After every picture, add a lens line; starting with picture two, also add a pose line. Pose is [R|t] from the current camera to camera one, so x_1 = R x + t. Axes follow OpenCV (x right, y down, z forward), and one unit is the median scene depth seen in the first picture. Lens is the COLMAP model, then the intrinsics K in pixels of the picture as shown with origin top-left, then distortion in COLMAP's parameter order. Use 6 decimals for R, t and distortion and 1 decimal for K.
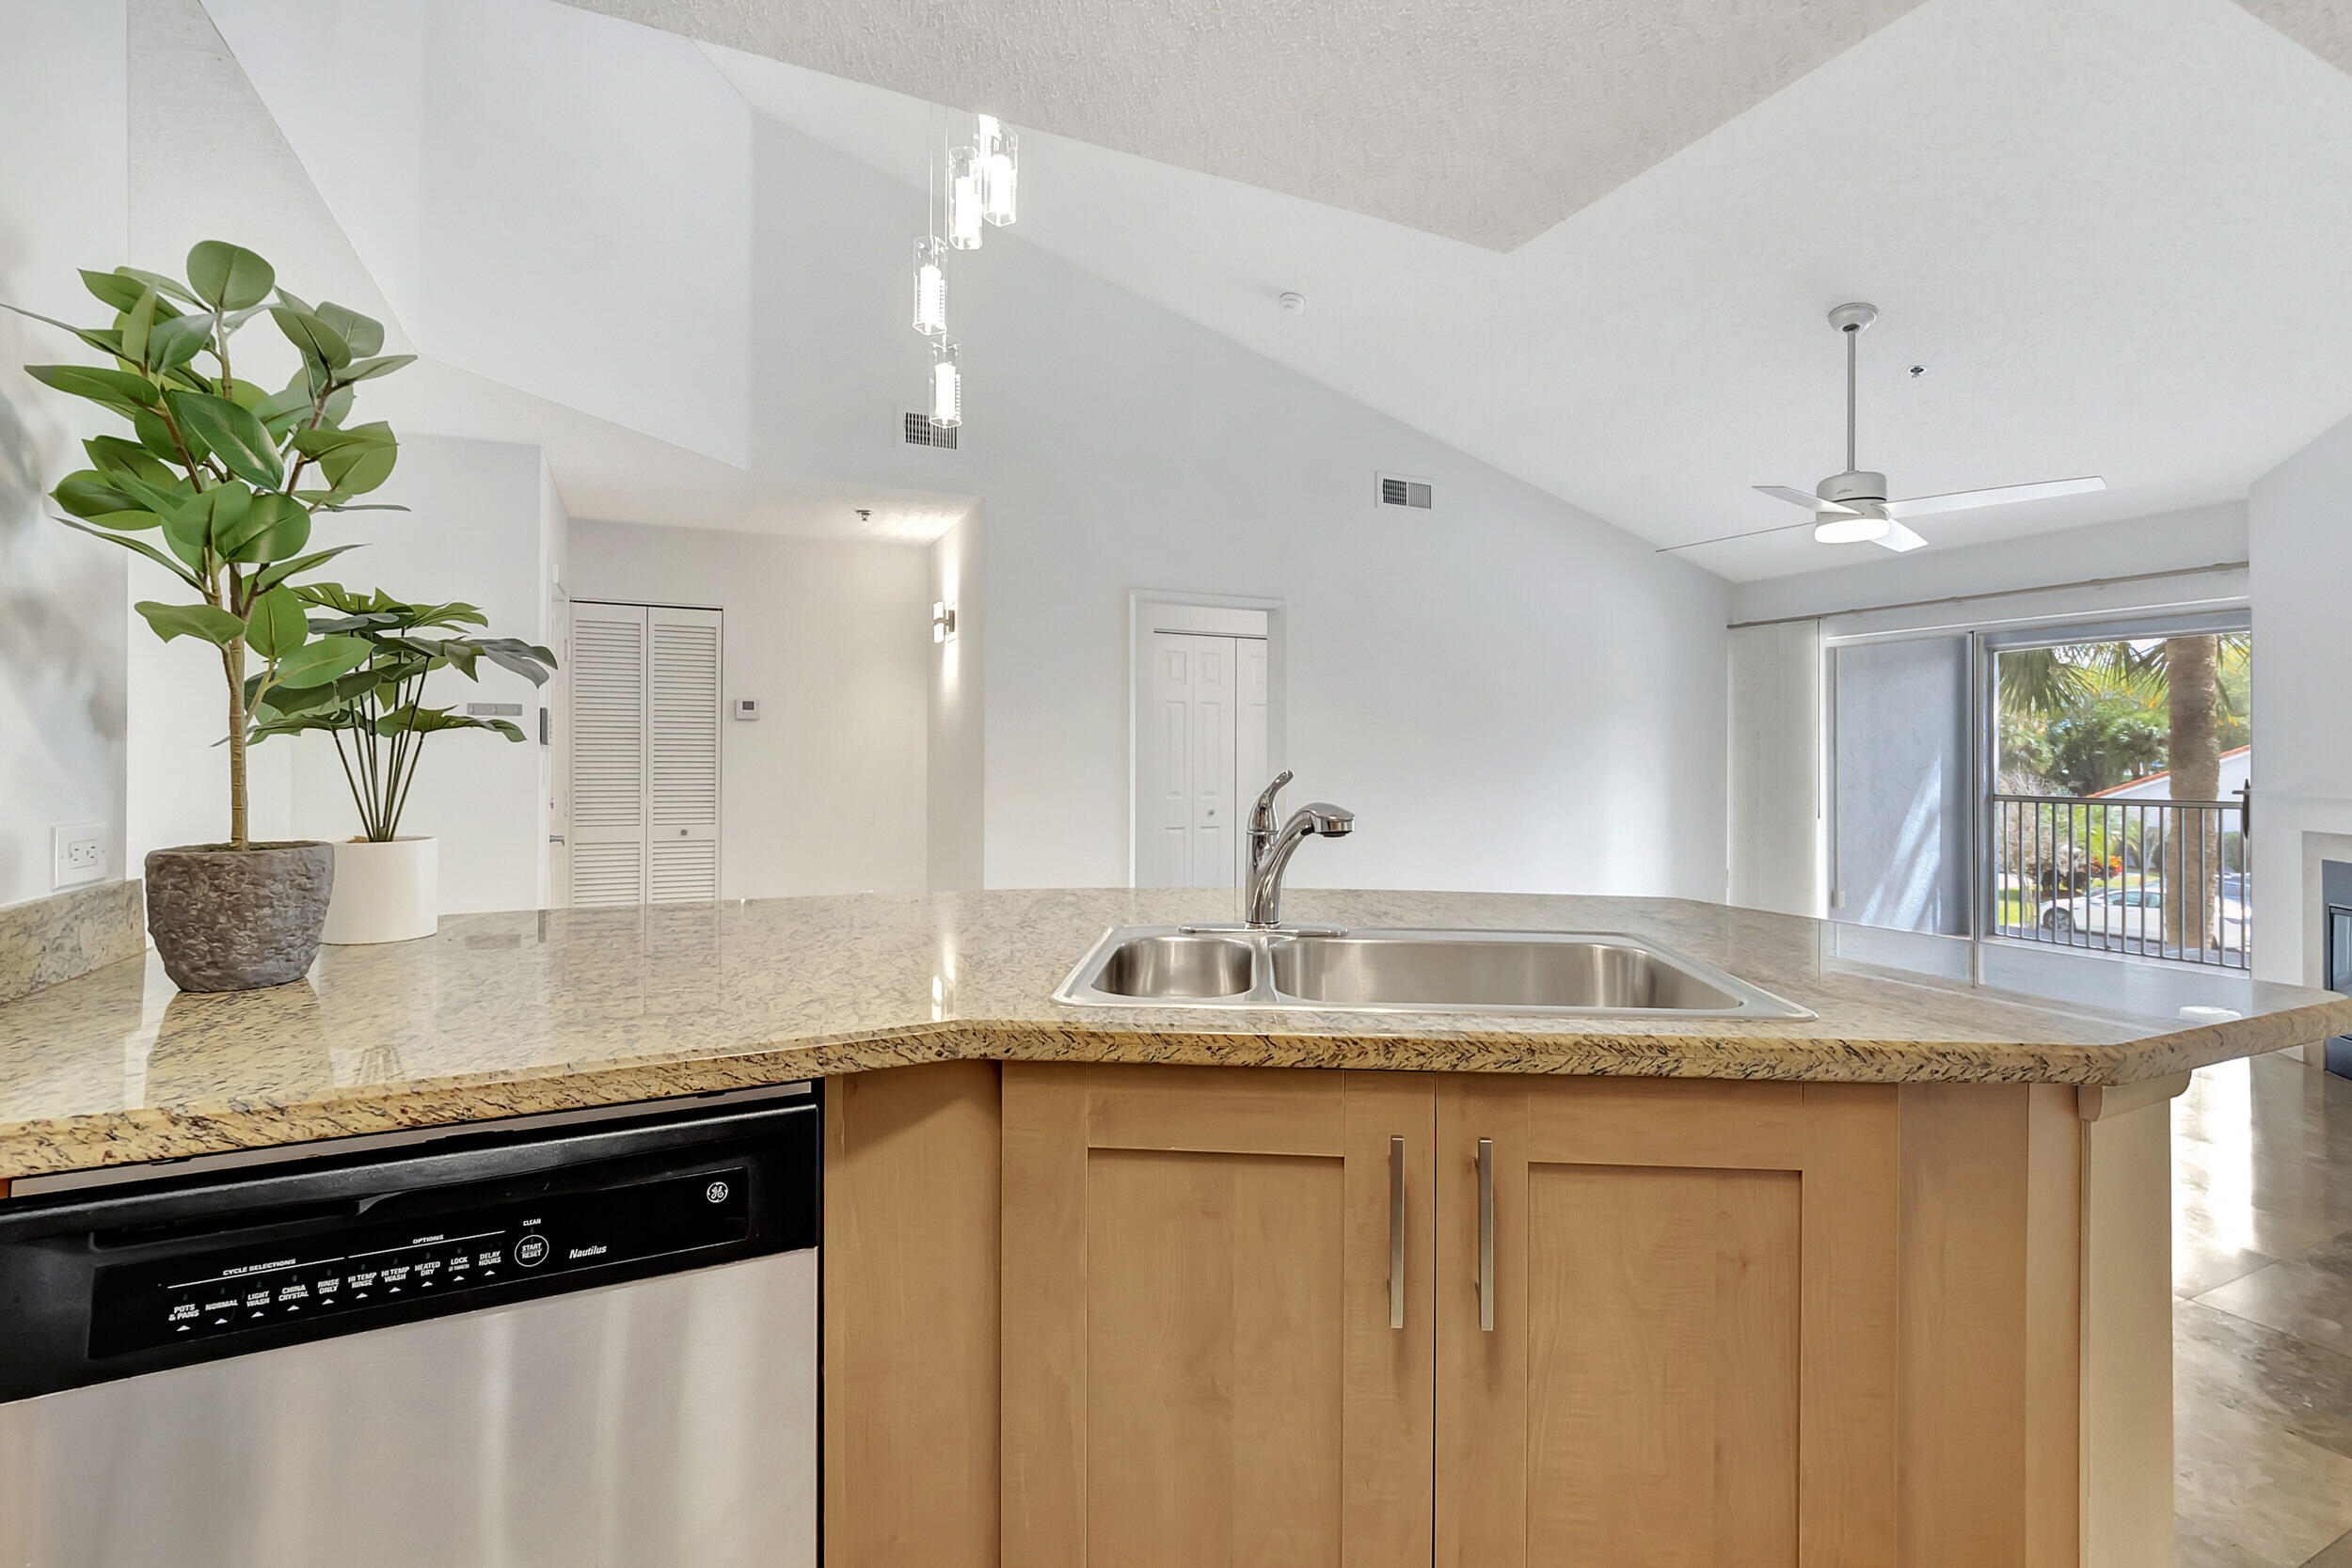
lens RADIAL K [[1047.9, 0, 1164.6], [0, 1047.9, 755.4], [0, 0, 1]] dist [0.004876, -0.002053]
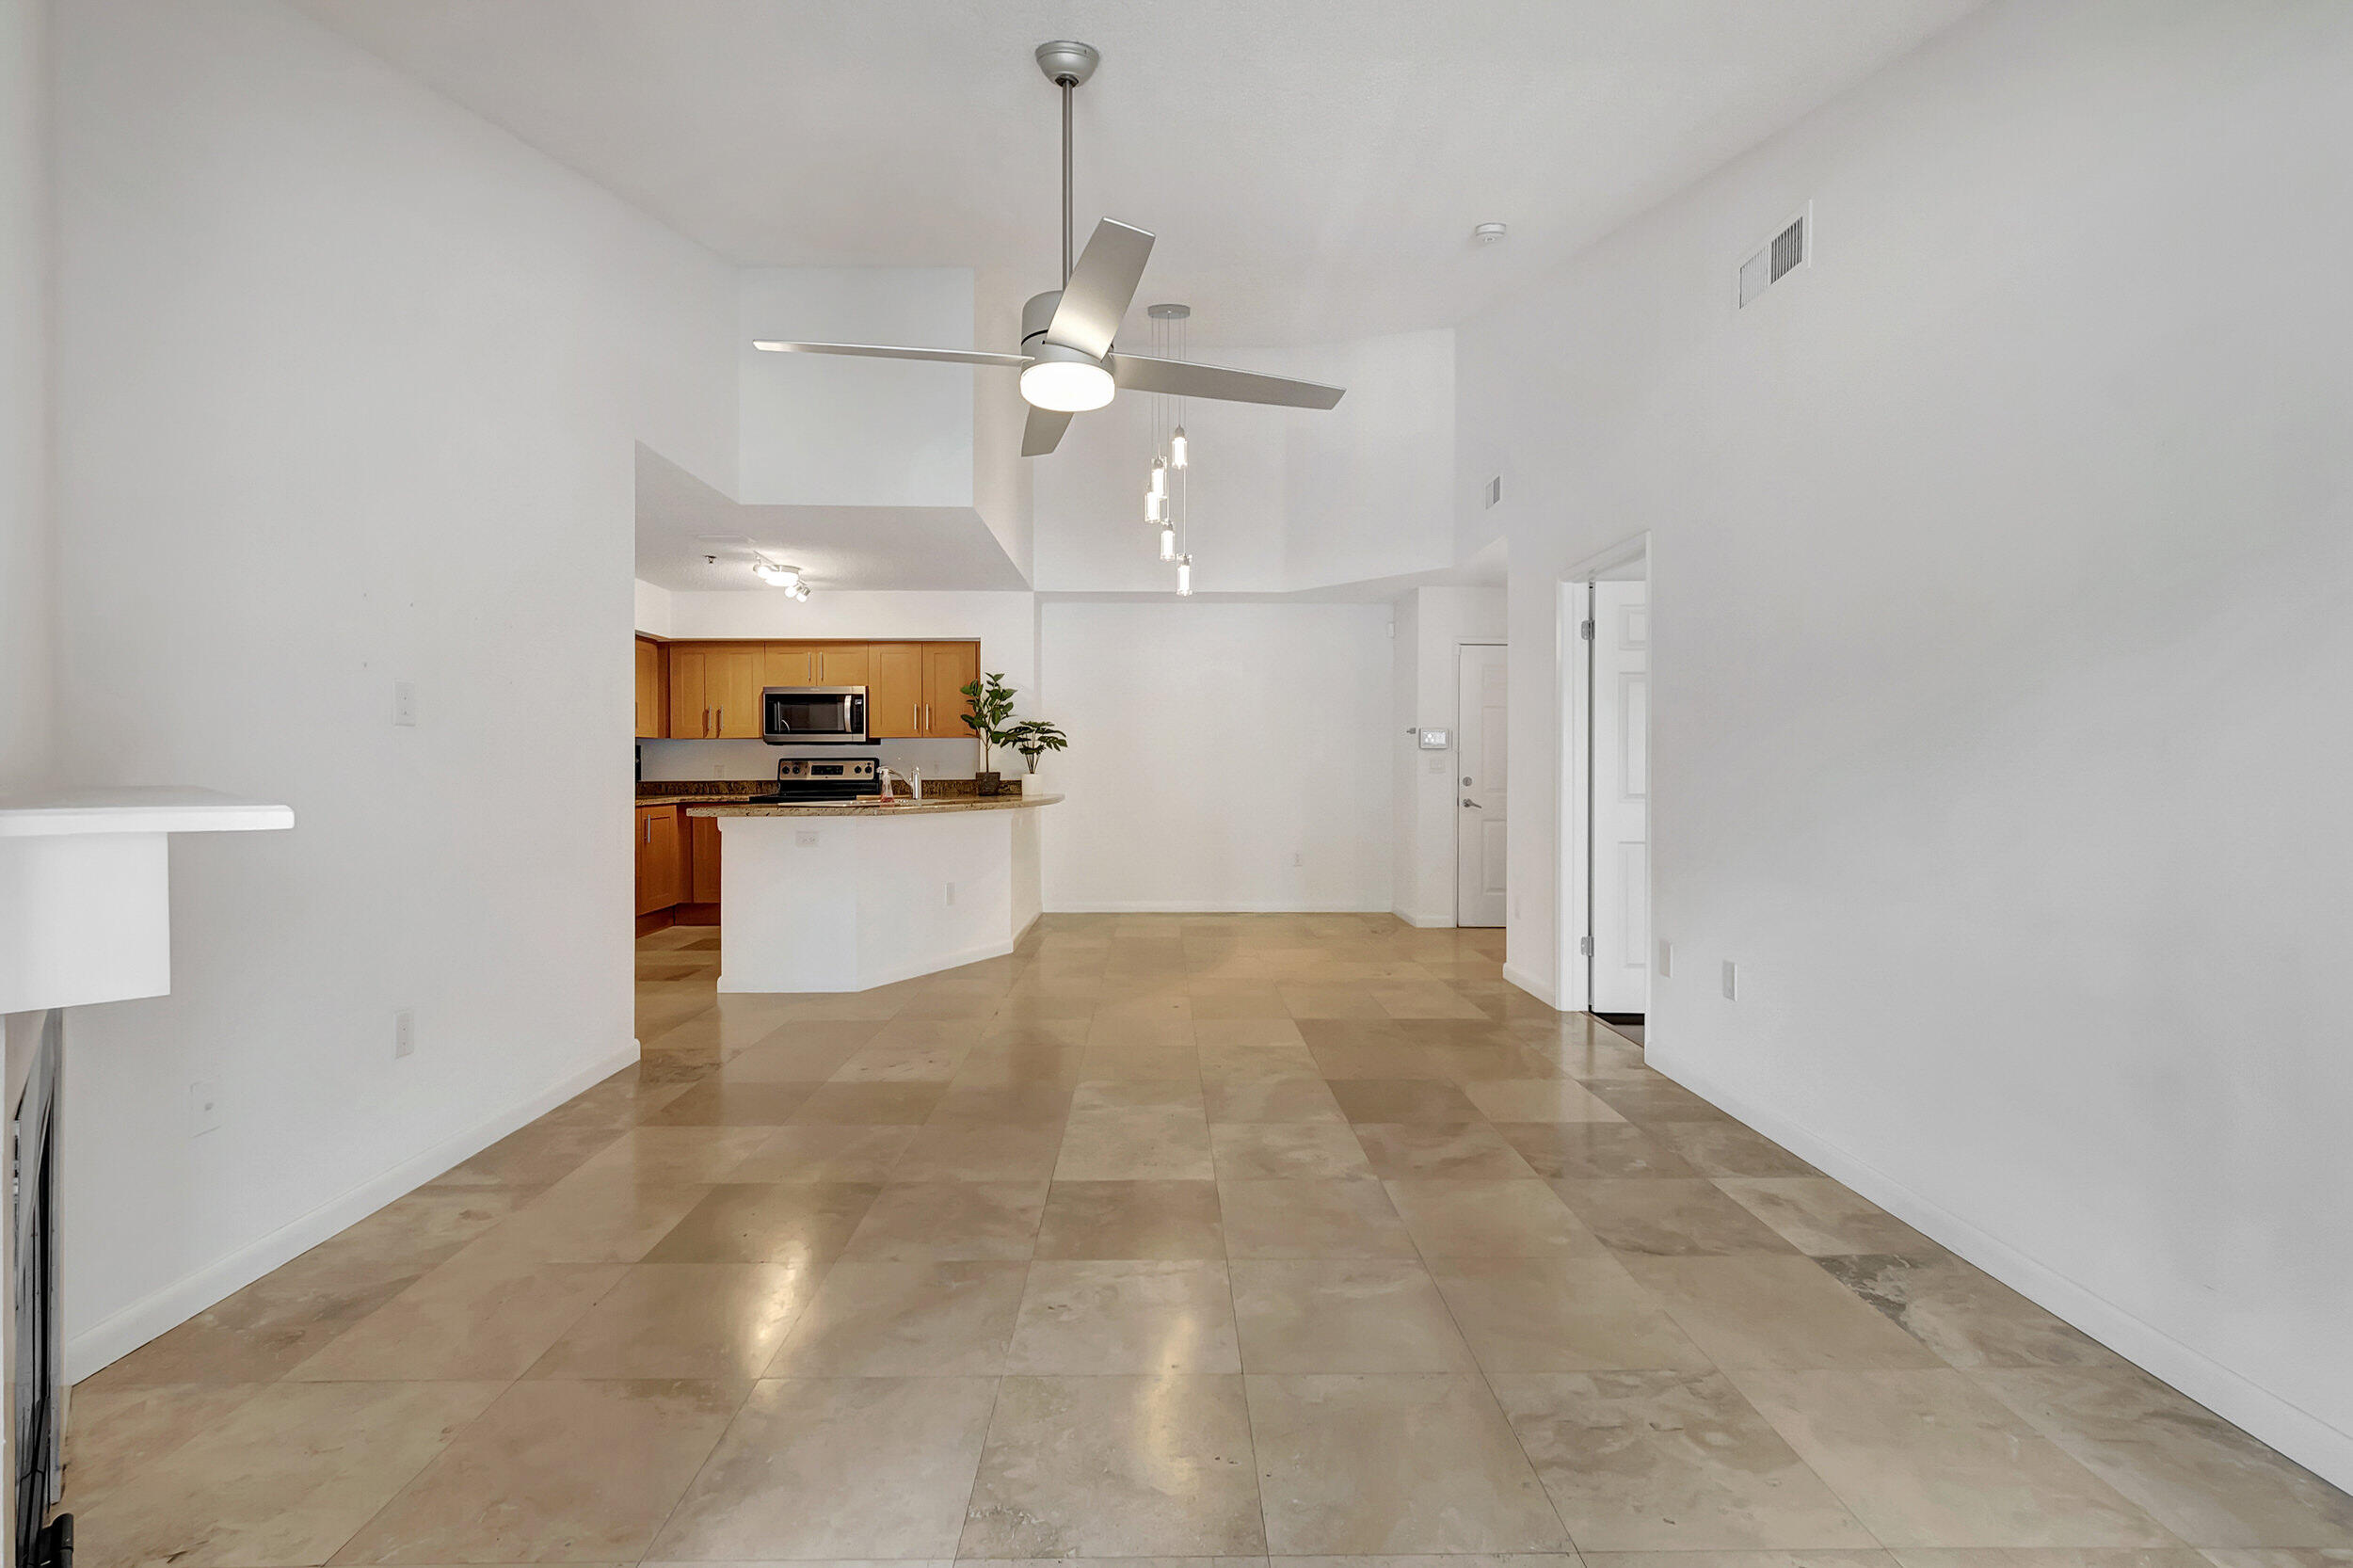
lens RADIAL K [[1048.5, 0, 1178.1], [0, 1048.5, 753.6], [0, 0, 1]] dist [0.004876, -0.002053]
pose [[-0.411407, -0.015058, -0.911327, 0.951521], [0.001785, 0.999848, -0.017326, 0.020771], [0.911450, -0.008754, -0.411318, 1.036453]]
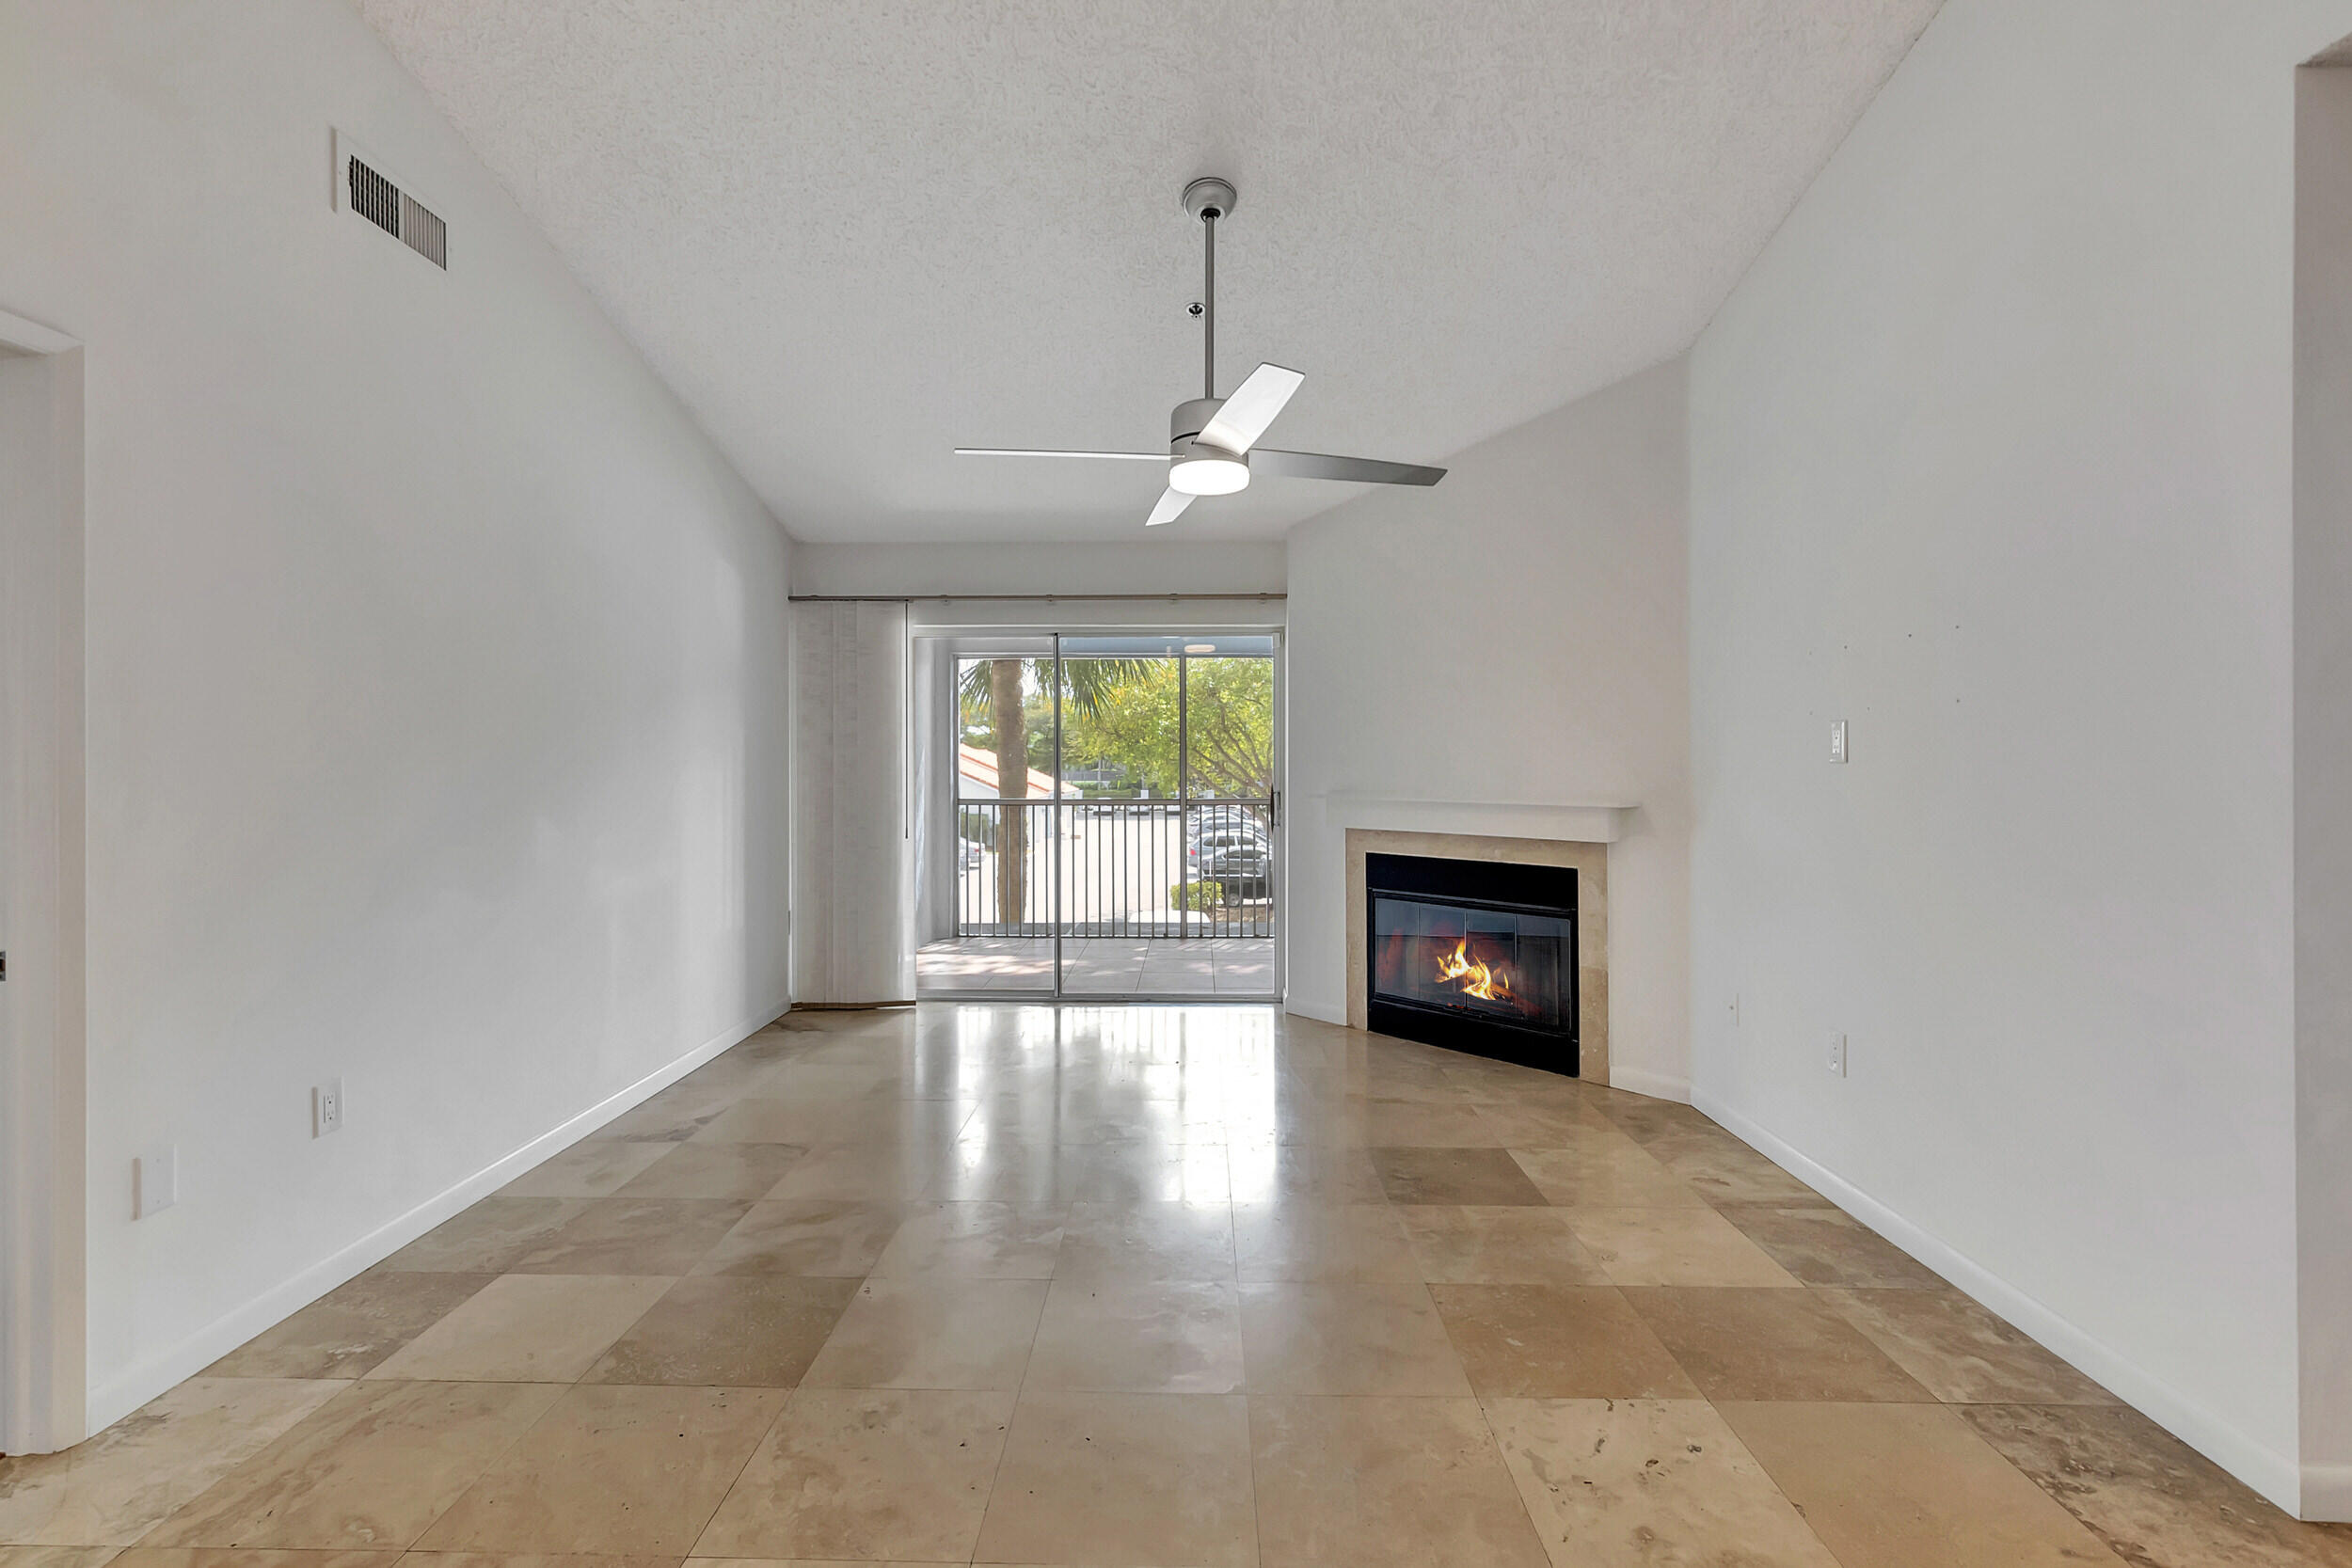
lens RADIAL K [[1047.9, 0, 1164.8], [0, 1047.9, 767.0], [0, 0, 1]] dist [0.004876, -0.002053]
pose [[0.453708, -0.010034, 0.891094, -0.038445], [0.001669, 0.999944, 0.010410, -0.007474], [-0.891149, -0.003236, 0.453699, 0.526548]]
